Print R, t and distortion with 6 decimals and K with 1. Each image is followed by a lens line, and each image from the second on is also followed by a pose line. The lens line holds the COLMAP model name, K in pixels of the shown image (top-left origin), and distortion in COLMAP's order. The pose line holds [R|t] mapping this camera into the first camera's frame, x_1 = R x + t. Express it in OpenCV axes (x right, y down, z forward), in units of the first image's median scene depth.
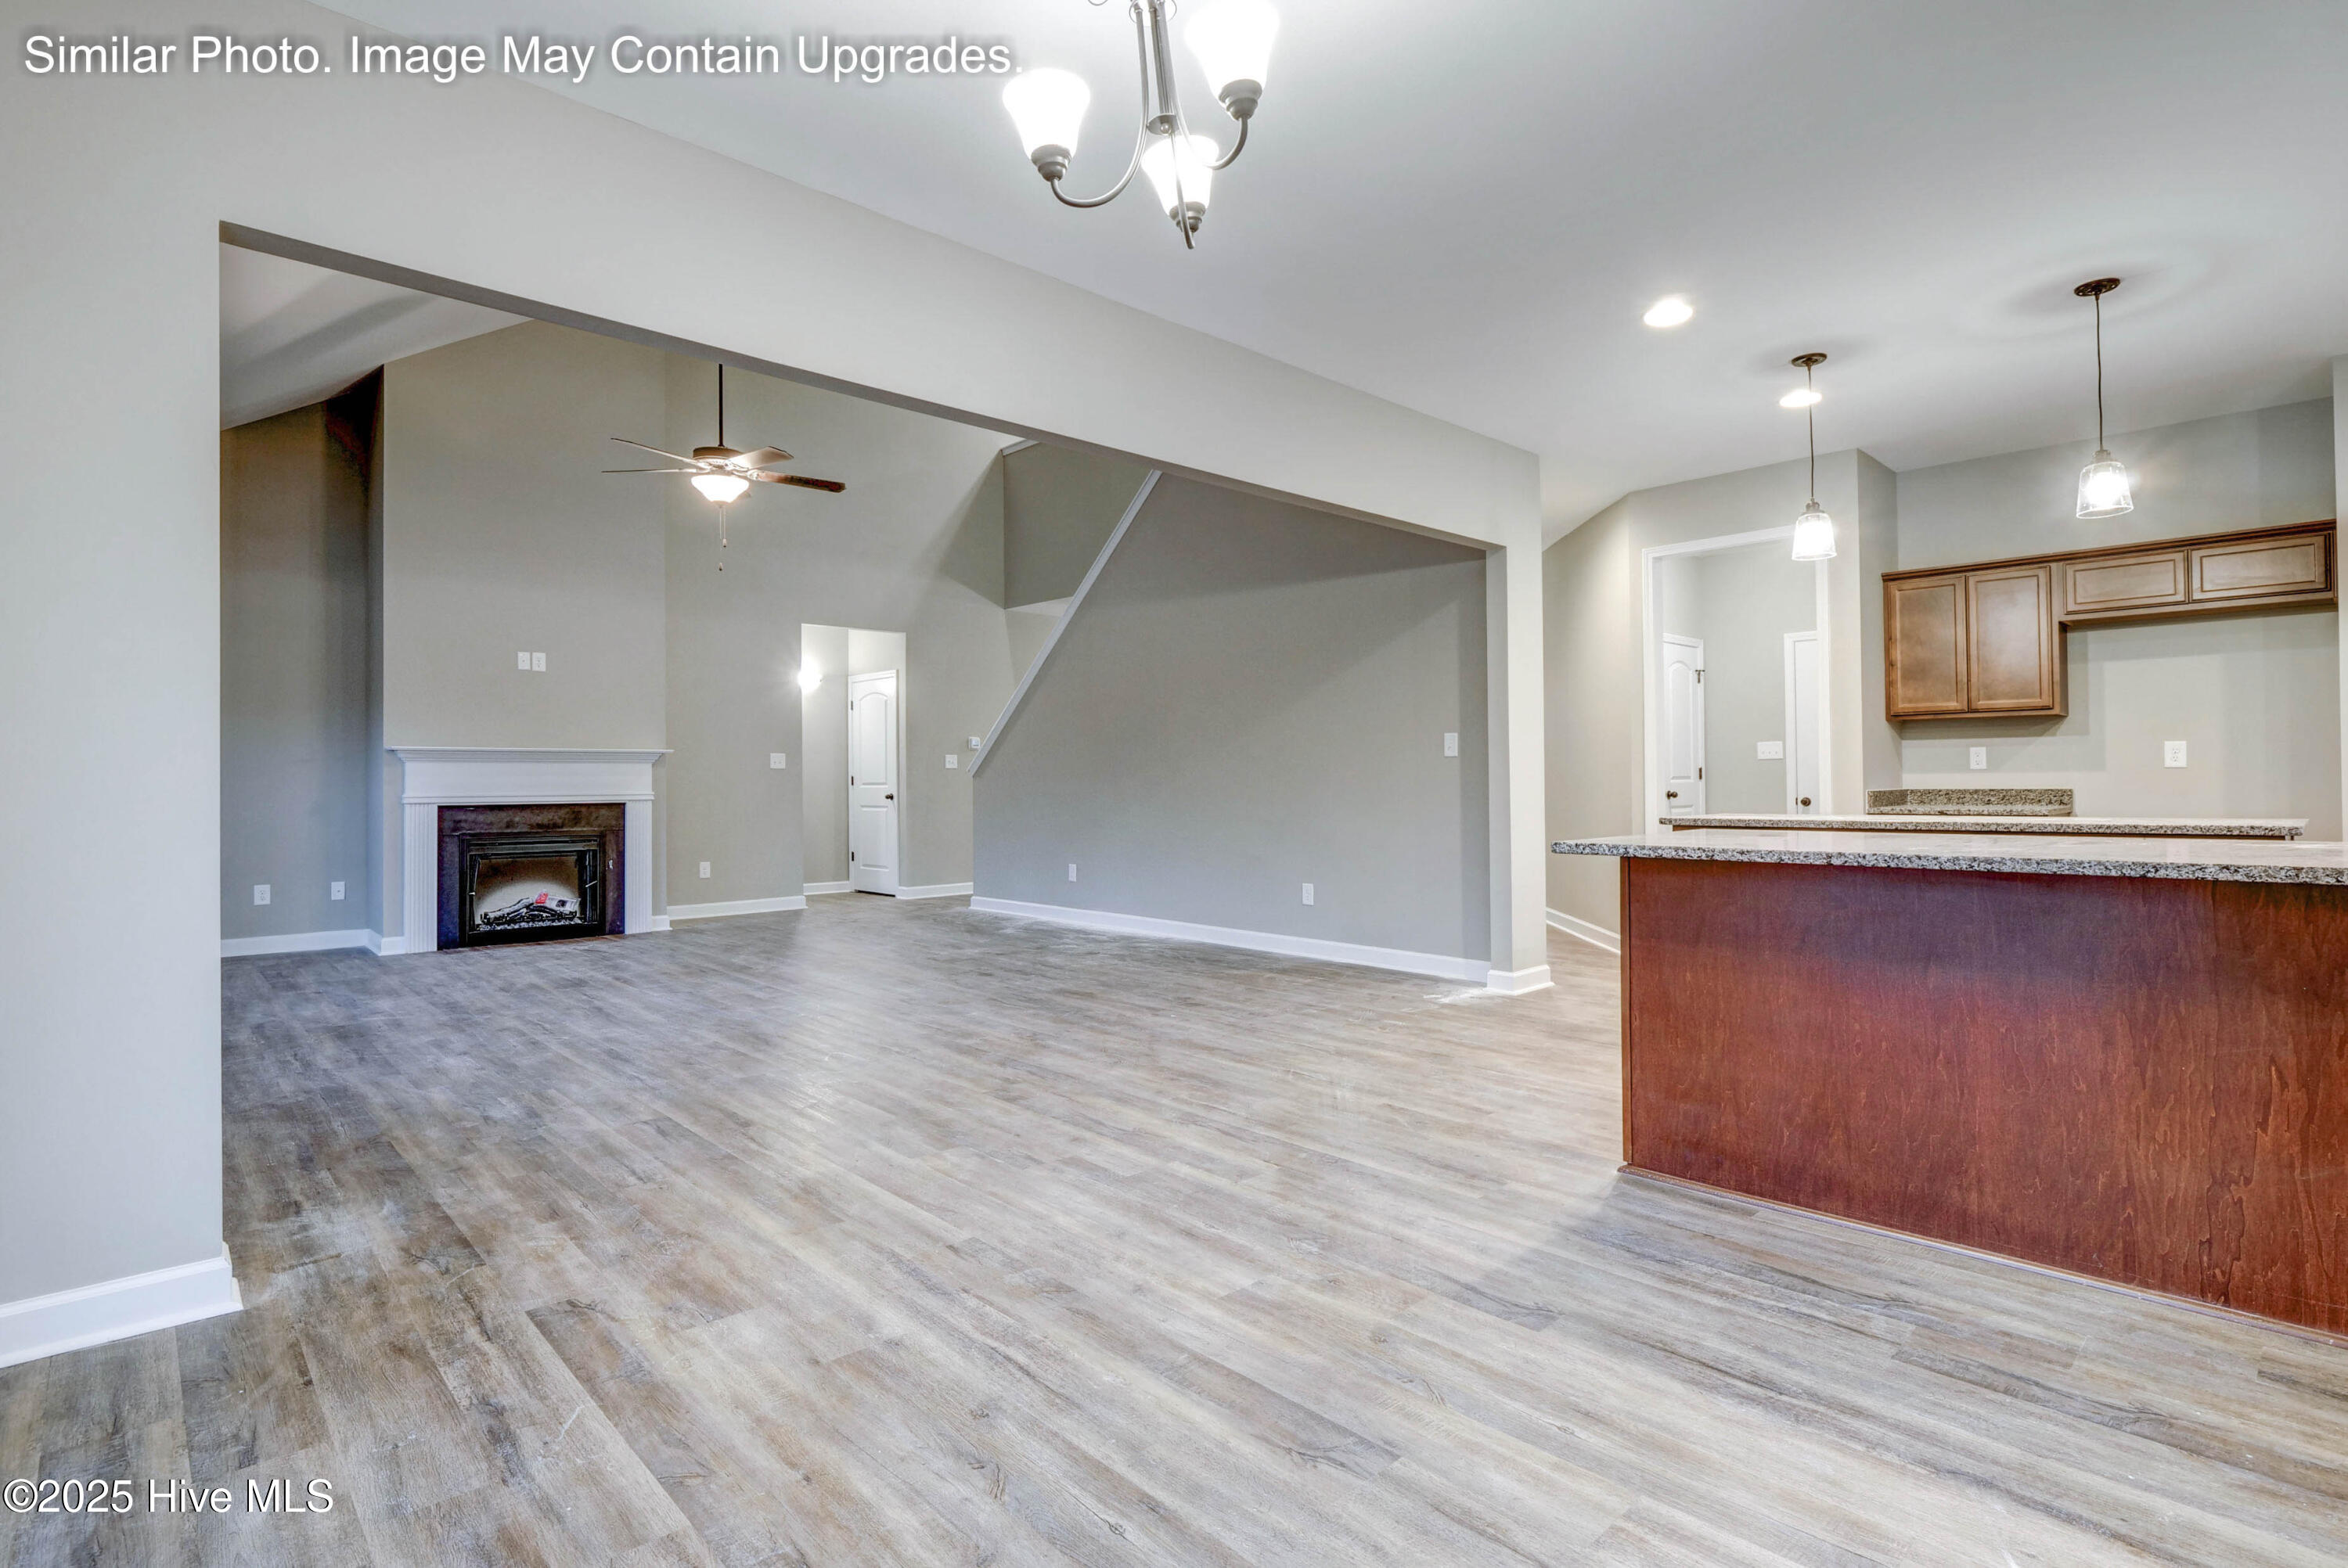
lens RADIAL K [[1142.1, 0, 1164.7], [0, 1142.1, 763.4], [0, 0, 1]] dist [-0.011107, -0.002022]
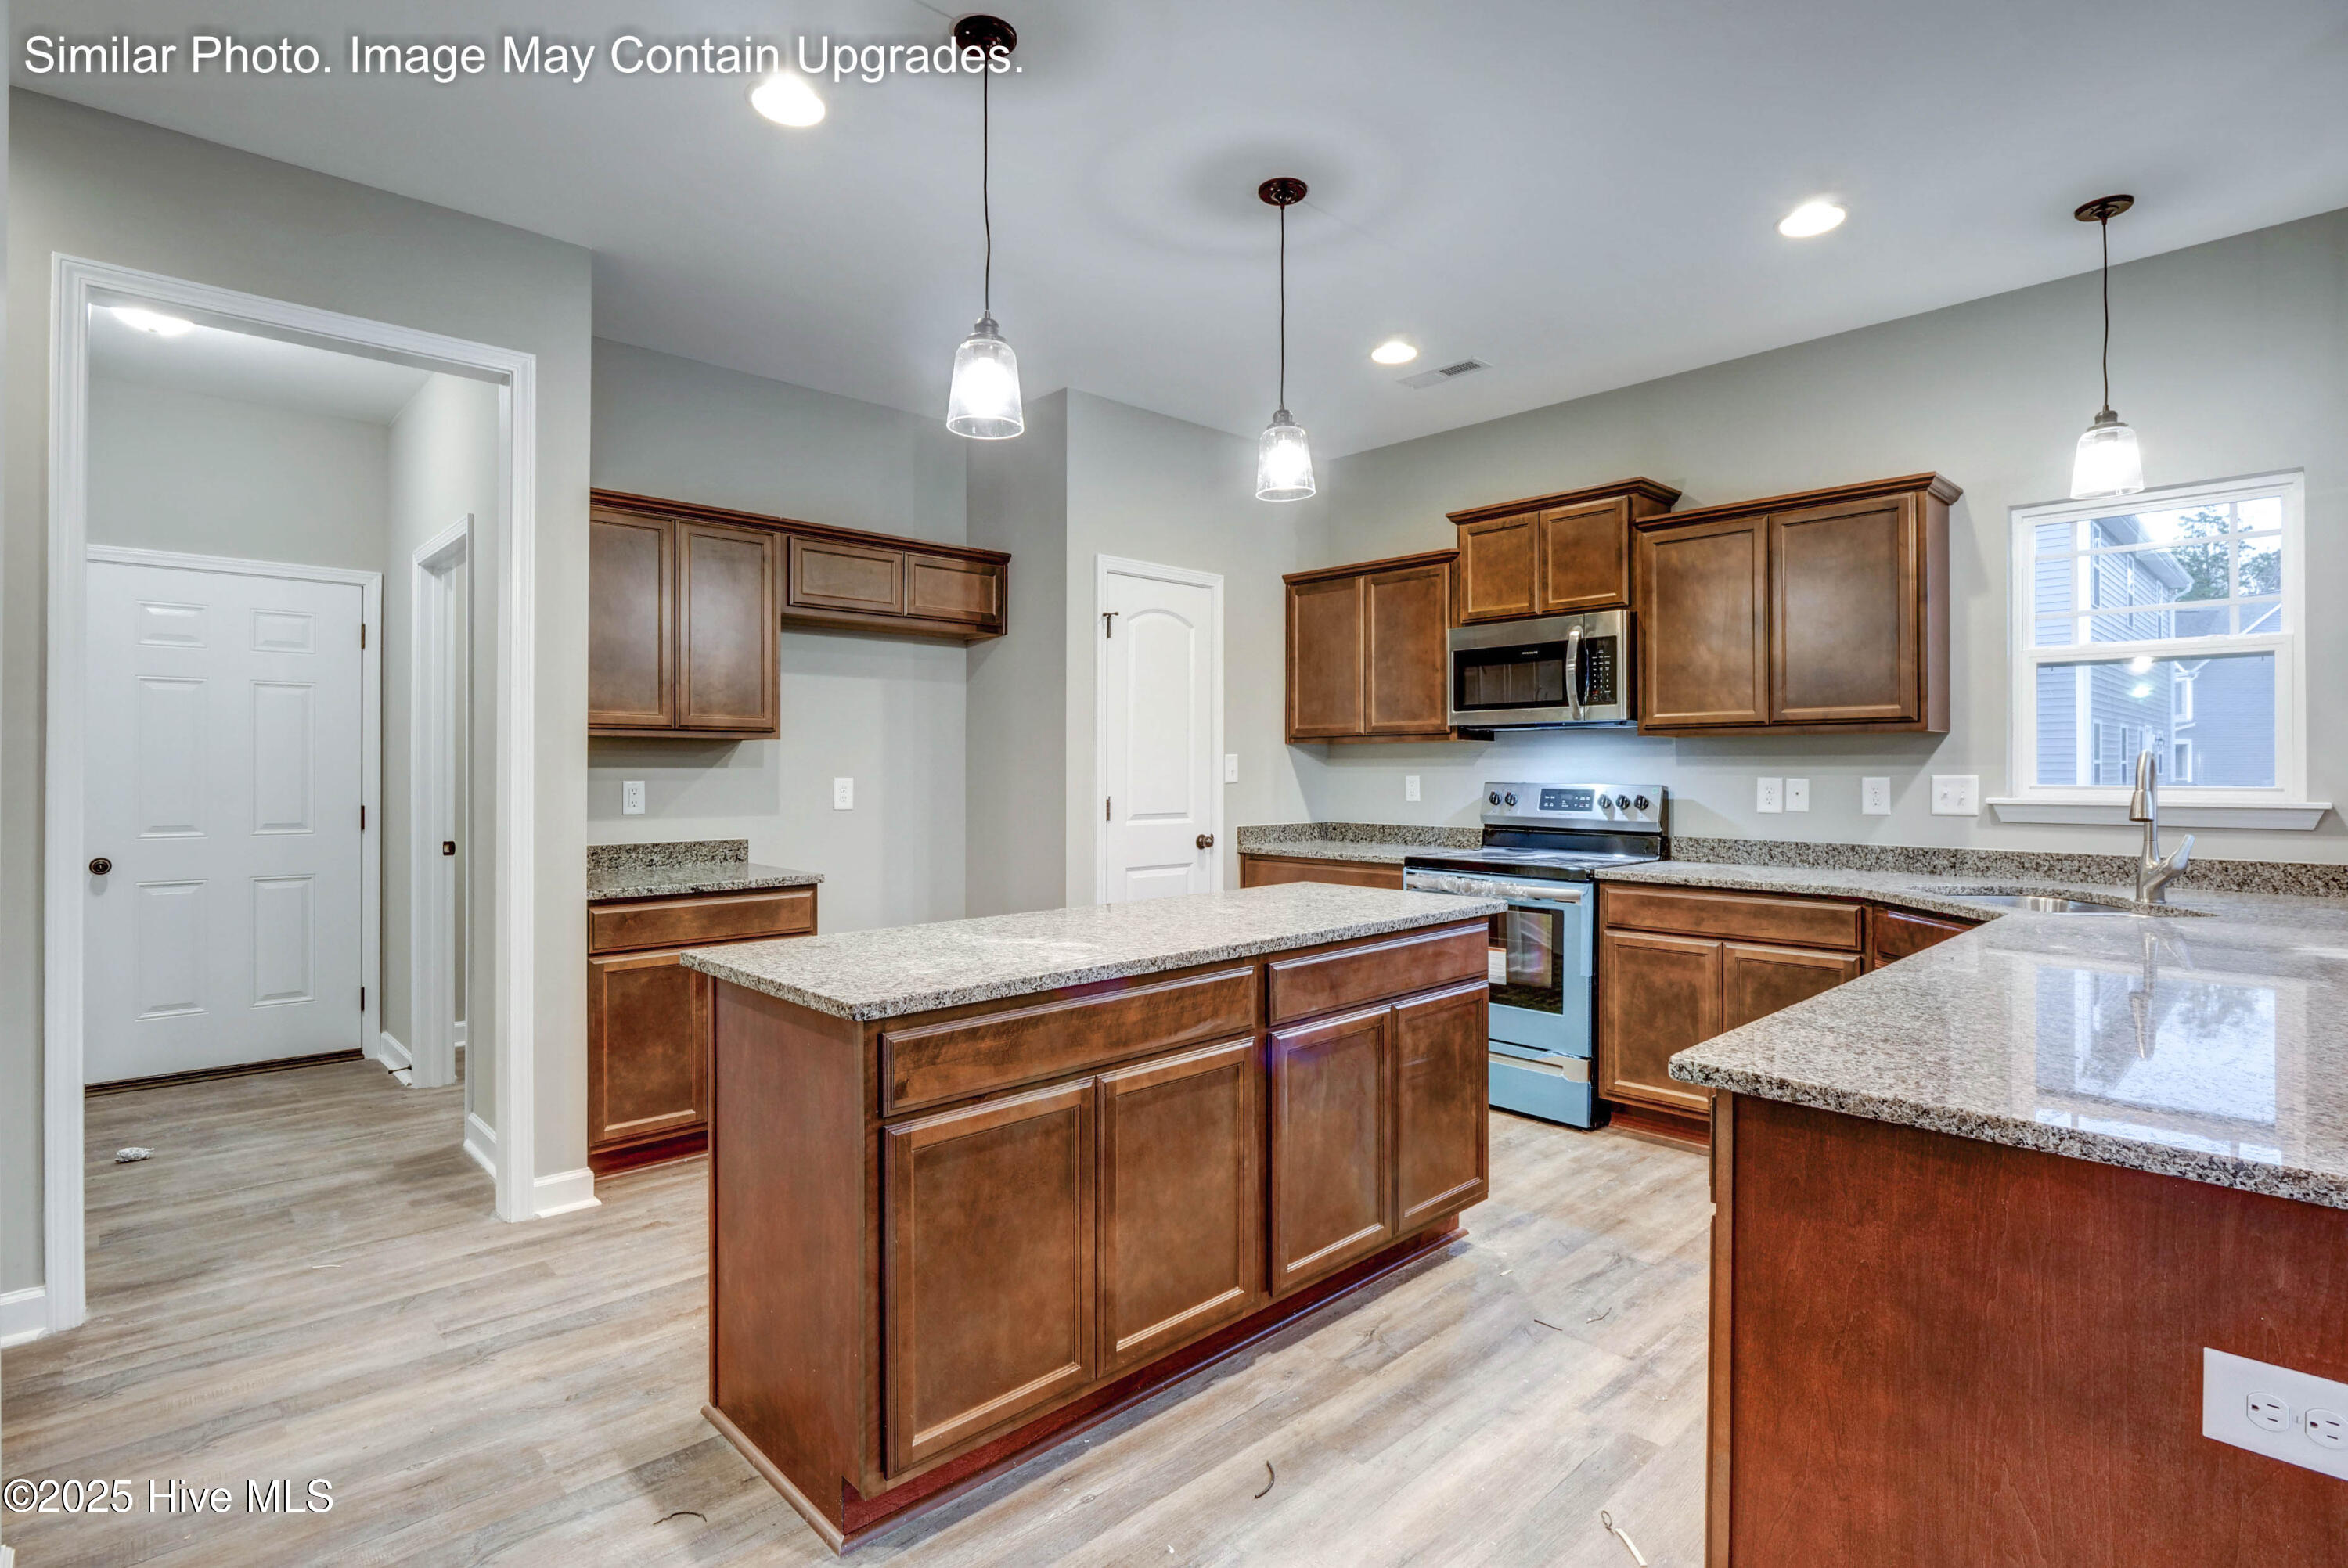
lens RADIAL K [[1142.1, 0, 1163.0], [0, 1142.1, 767.8], [0, 0, 1]] dist [-0.011107, -0.002022]
pose [[-0.004715, 0.009358, 0.999945, 0.043717], [-0.014485, 0.999851, -0.009425, -0.017572], [-0.999884, -0.014529, -0.004579, 0.610226]]
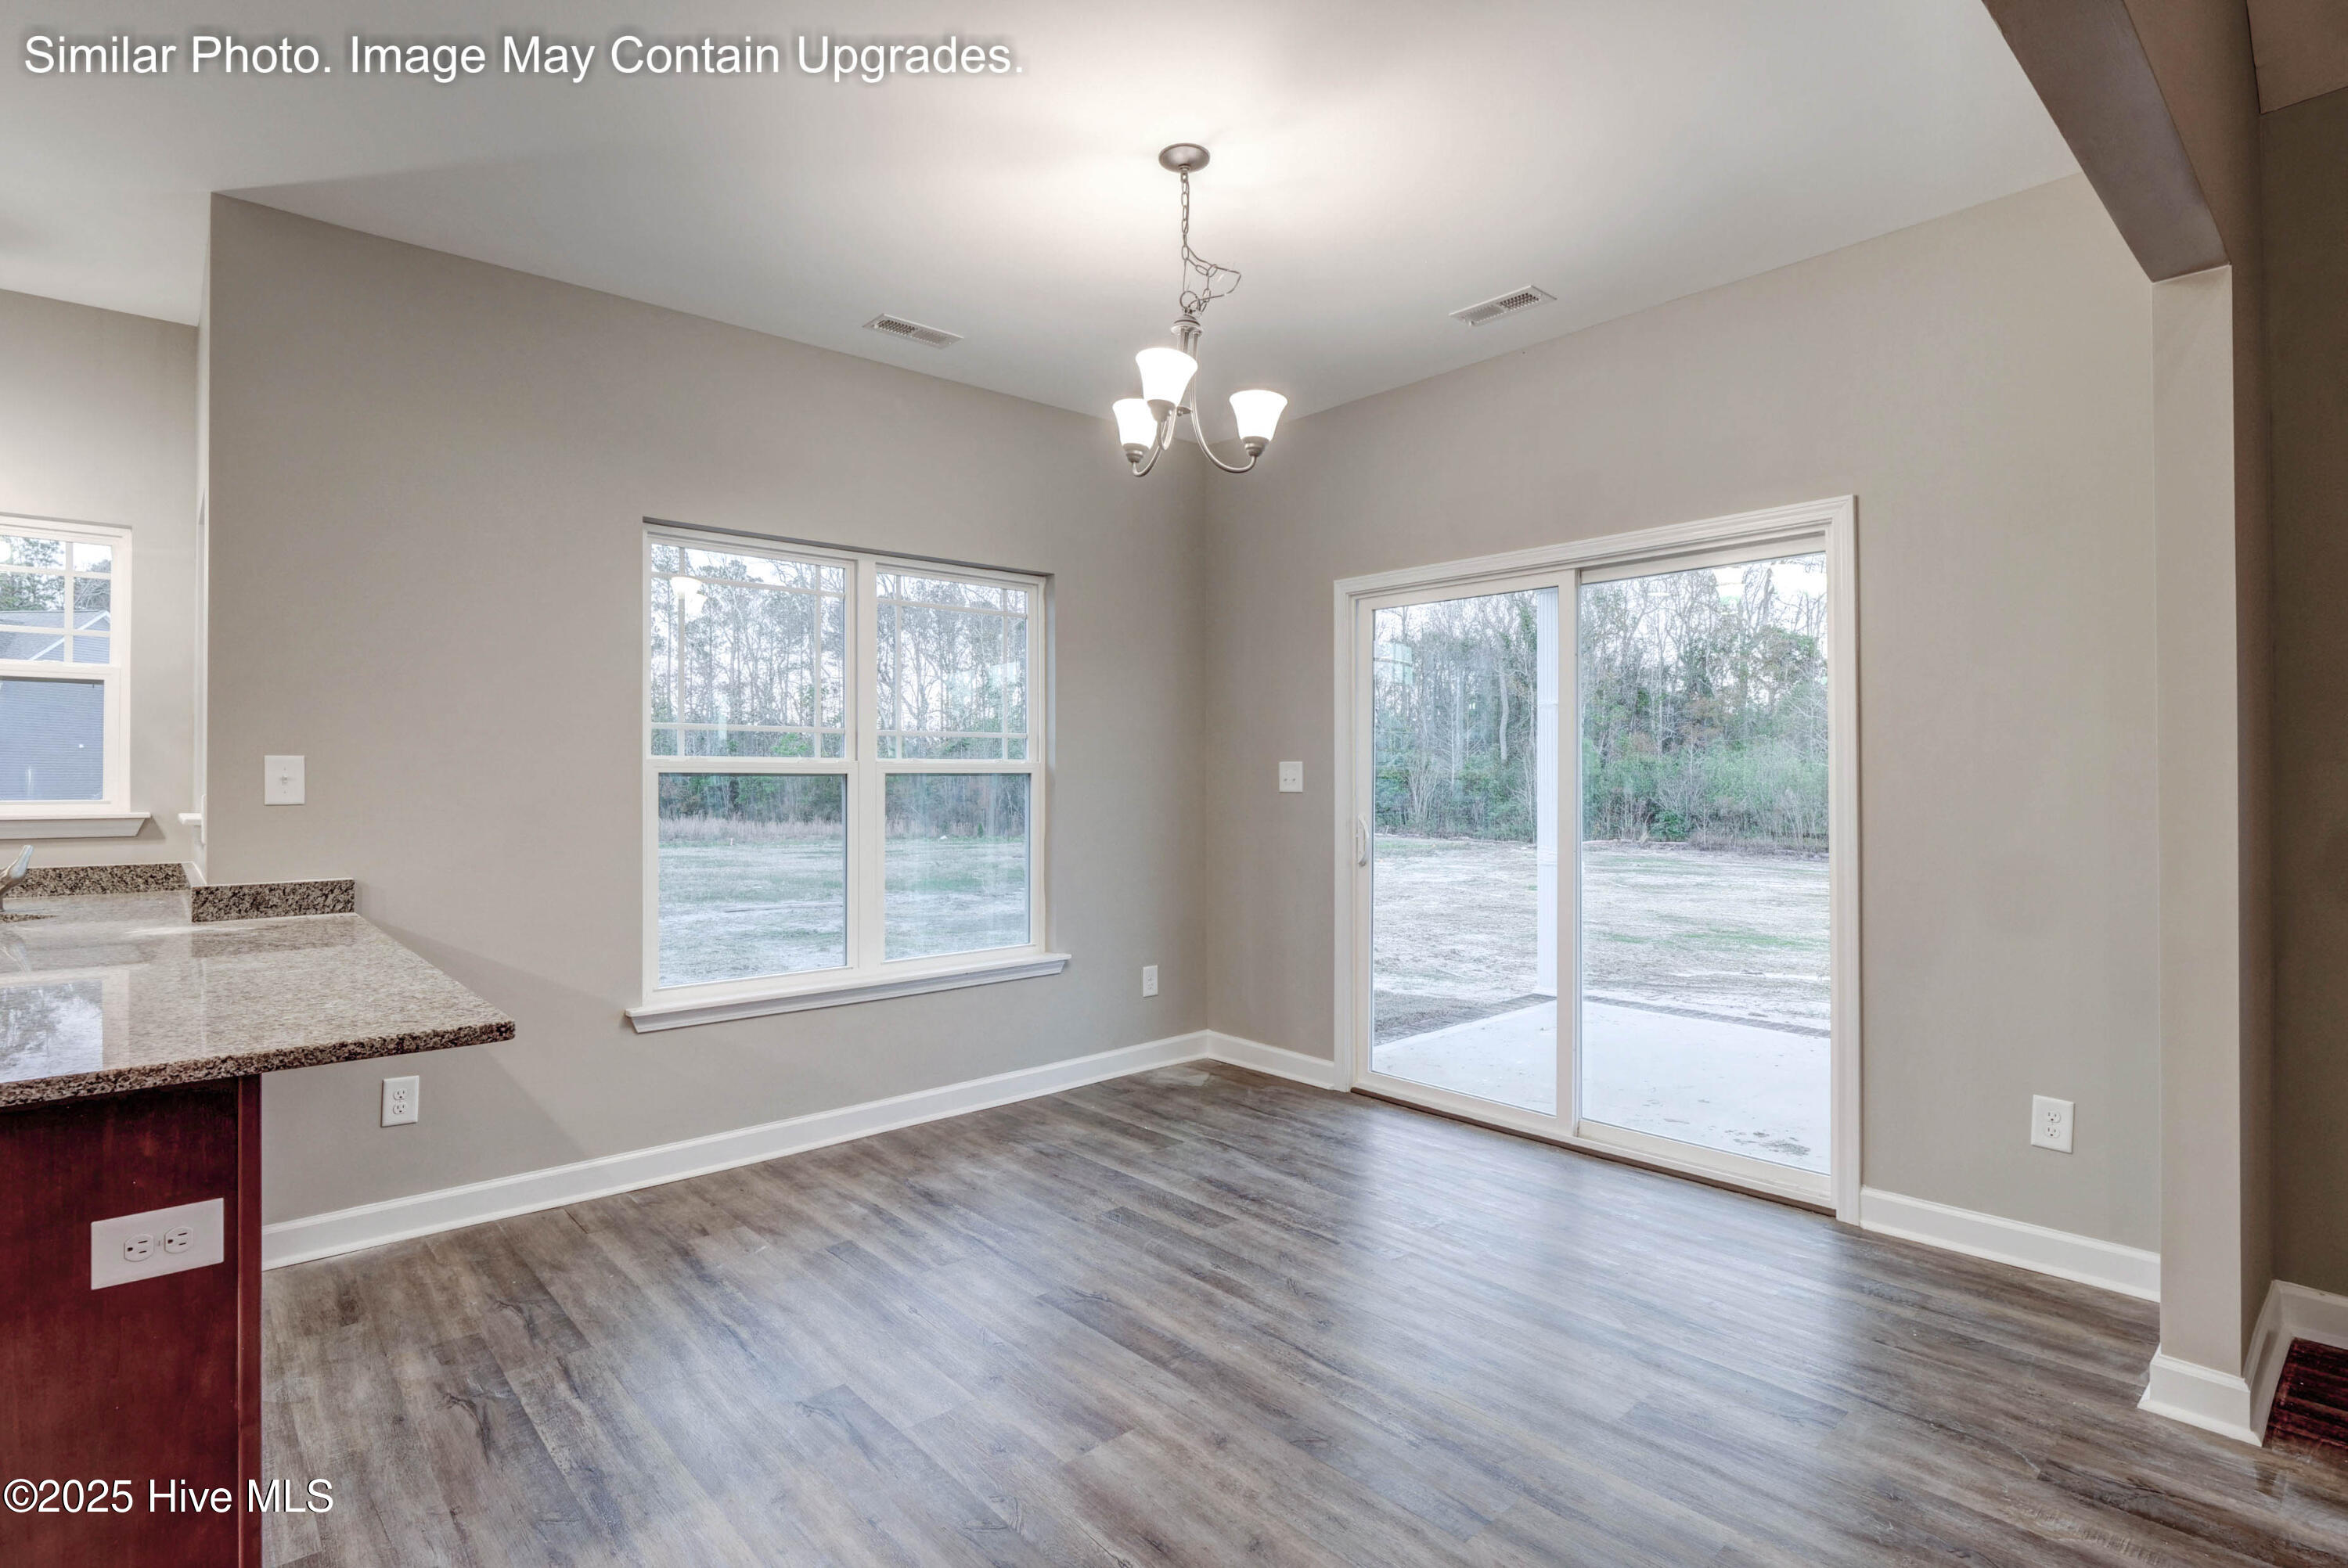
lens RADIAL K [[1142.1, 0, 1163.4], [0, 1142.1, 763.0], [0, 0, 1]] dist [-0.011107, -0.002022]
pose [[-0.999730, 0.010820, 0.020574, -0.000810], [0.010176, 0.999463, -0.031135, -0.016464], [-0.020900, -0.030917, -0.999303, 0.667572]]
